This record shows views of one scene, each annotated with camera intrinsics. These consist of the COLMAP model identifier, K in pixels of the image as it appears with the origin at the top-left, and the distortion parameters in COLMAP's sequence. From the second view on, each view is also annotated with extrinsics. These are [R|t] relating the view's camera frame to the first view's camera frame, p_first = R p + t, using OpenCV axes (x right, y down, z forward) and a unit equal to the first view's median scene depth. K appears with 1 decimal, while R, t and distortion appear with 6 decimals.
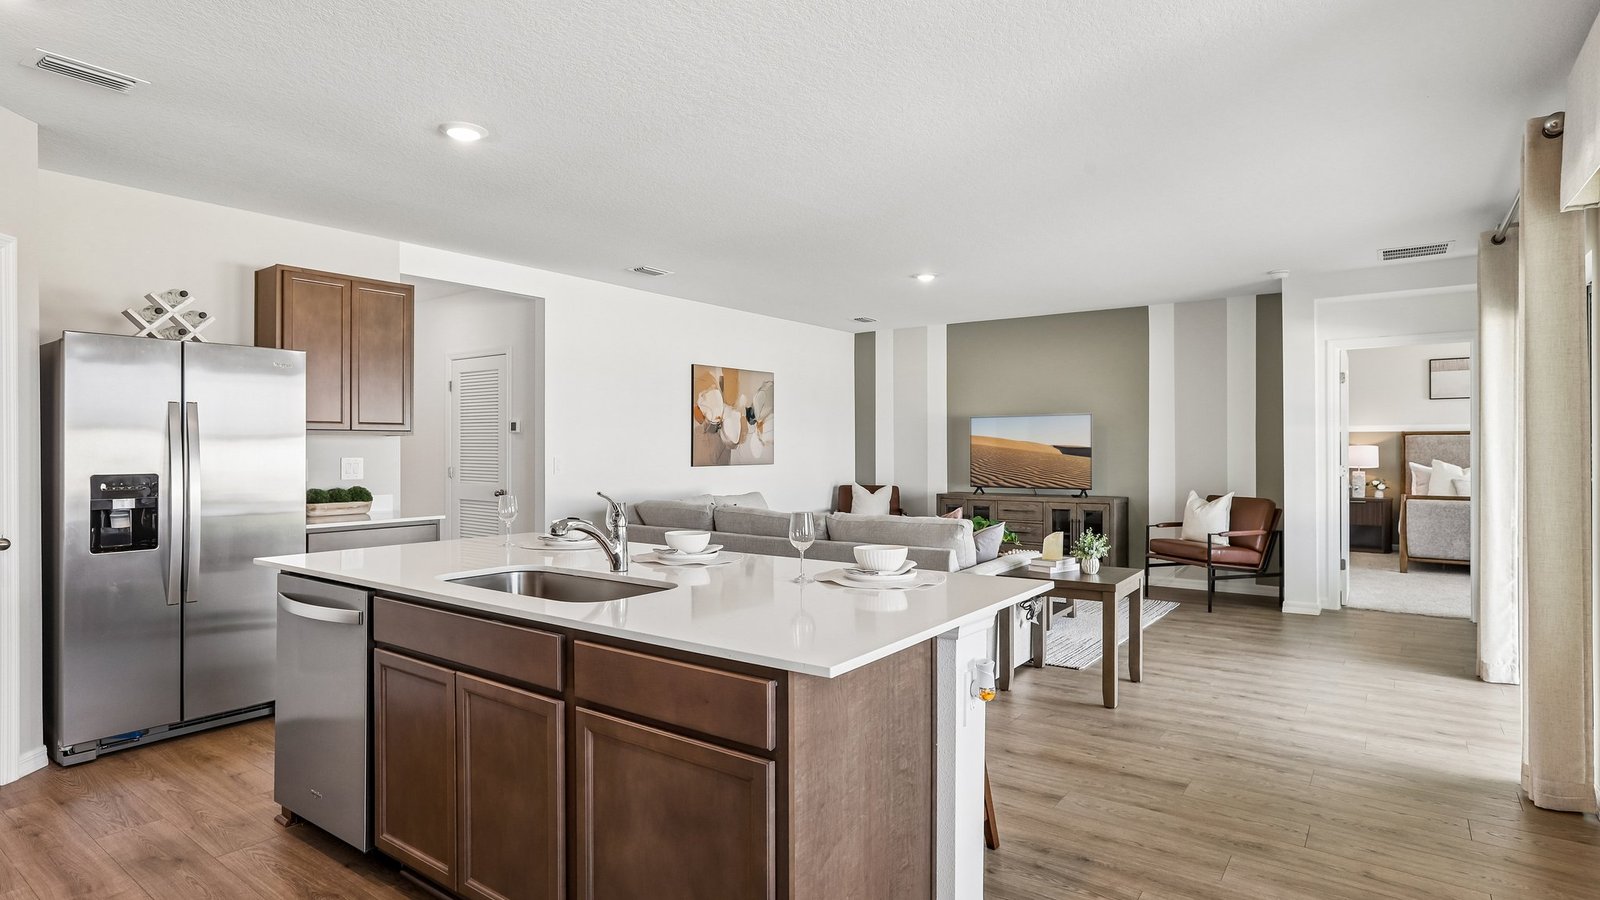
lens RADIAL K [[822.9, 0, 765.2], [0, 822.9, 451.3], [0, 0, 1]] dist [-0.000542, 0.000234]
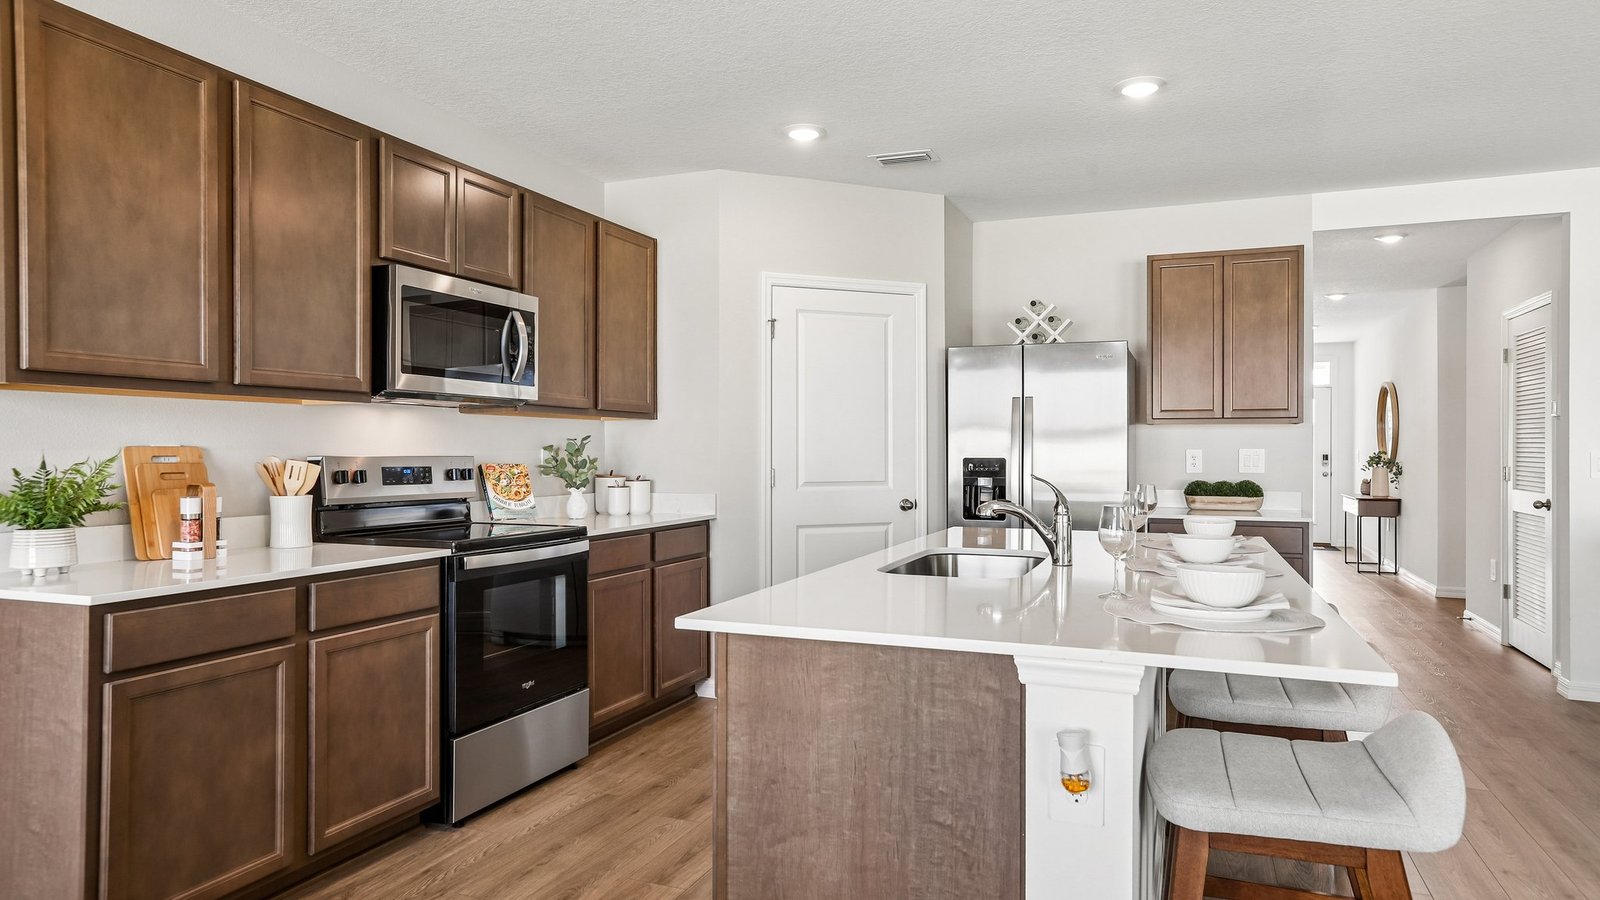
lens RADIAL K [[967.4, 0, 800.0], [0, 967.4, 450.0], [0, 0, 1]] dist [-0.010914, -0.000138]
pose [[0.271259, 0.000259, -0.962506, 1.008844], [-0.005821, 0.999982, -0.001371, 0.035873], [0.962489, 0.005975, 0.271255, 0.619654]]
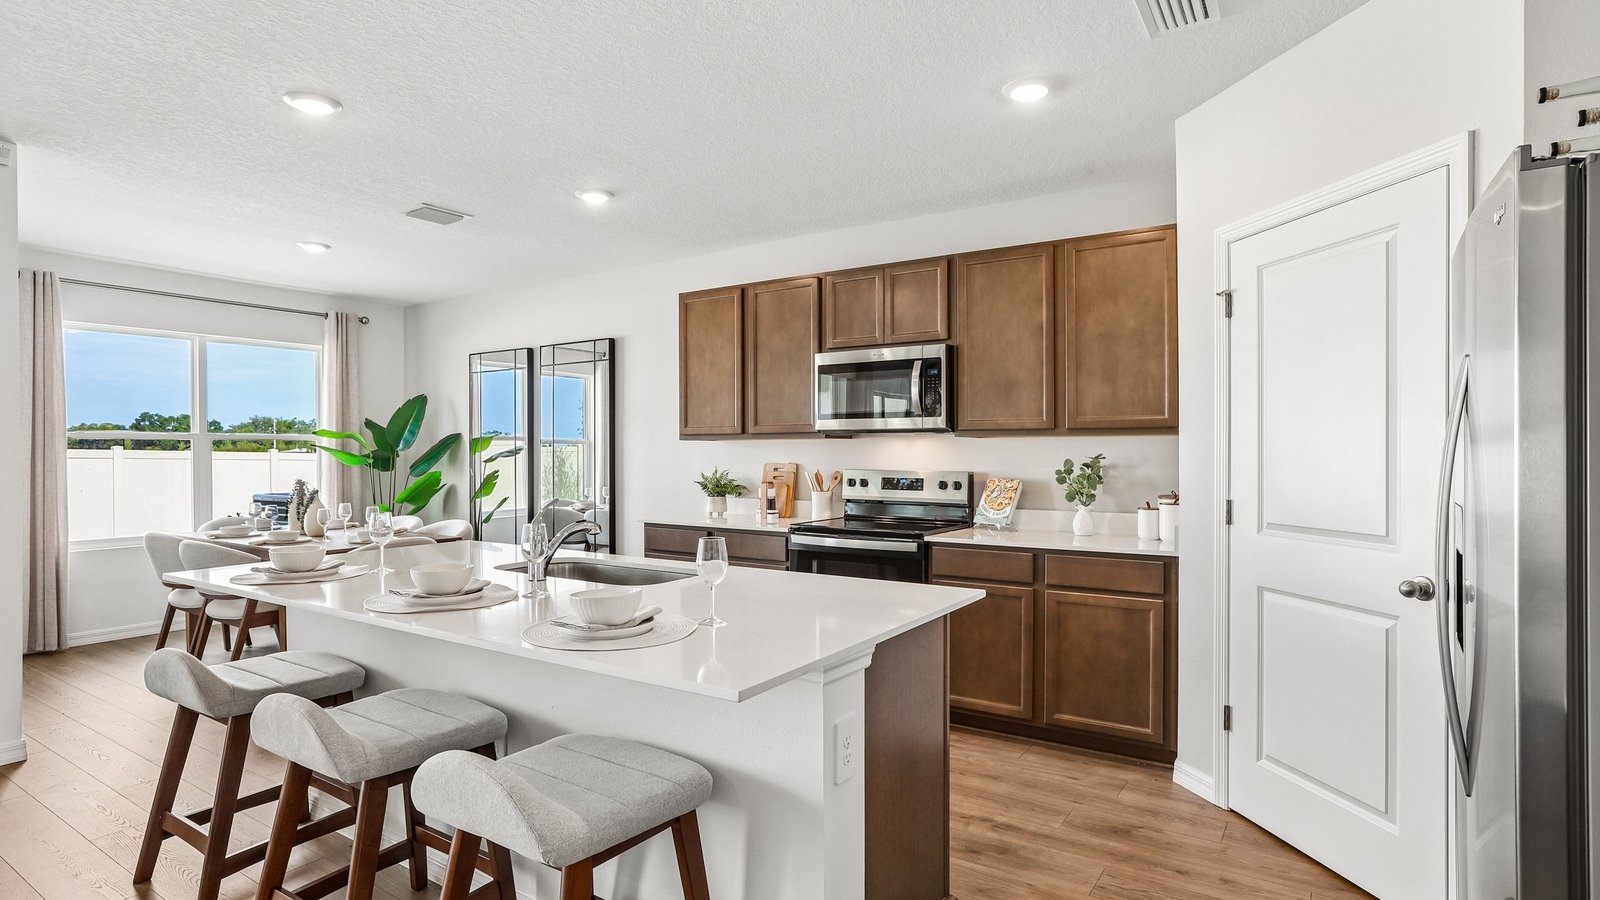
lens RADIAL K [[822.9, 0, 765.2], [0, 822.9, 451.3], [0, 0, 1]] dist [-0.000542, 0.000234]
pose [[-0.998294, 0.002480, -0.058335, -0.502068], [0.002120, 0.999978, 0.006221, -0.021219], [0.058350, 0.006087, -0.998278, 2.738469]]
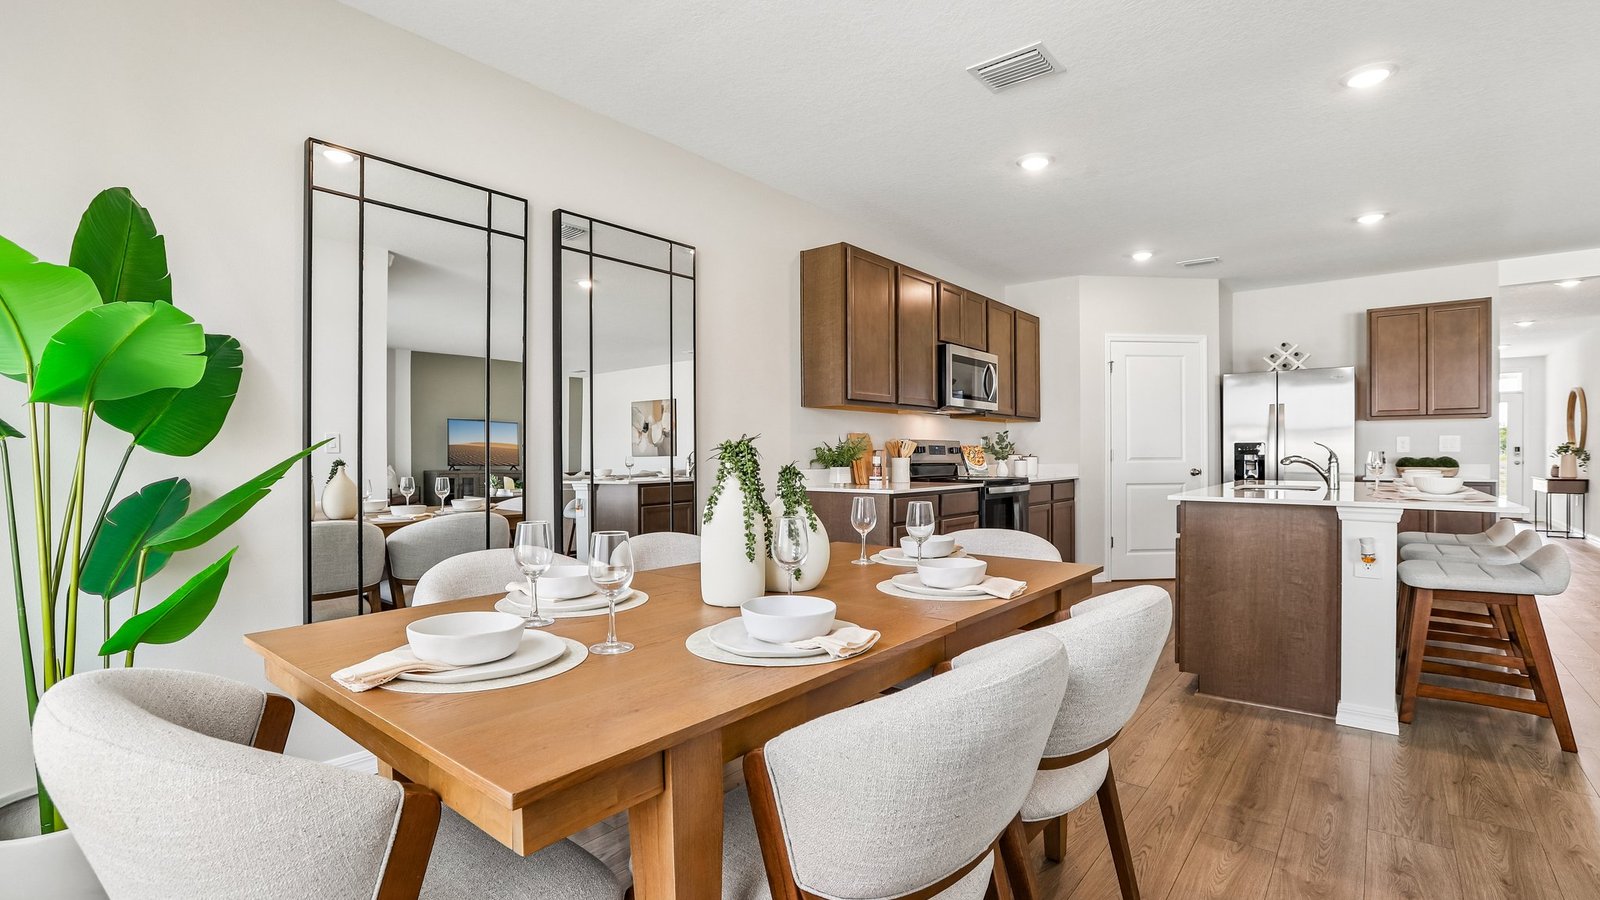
lens RADIAL K [[720.4, 0, 829.5], [0, 720.4, 455.6], [0, 0, 1]] dist [0.001049, 0.000425]
pose [[0.006649, 0.003195, -0.999973, 1.753222], [-0.001677, 0.999994, 0.003184, 0.101321], [0.999976, 0.001656, 0.006654, -0.045264]]
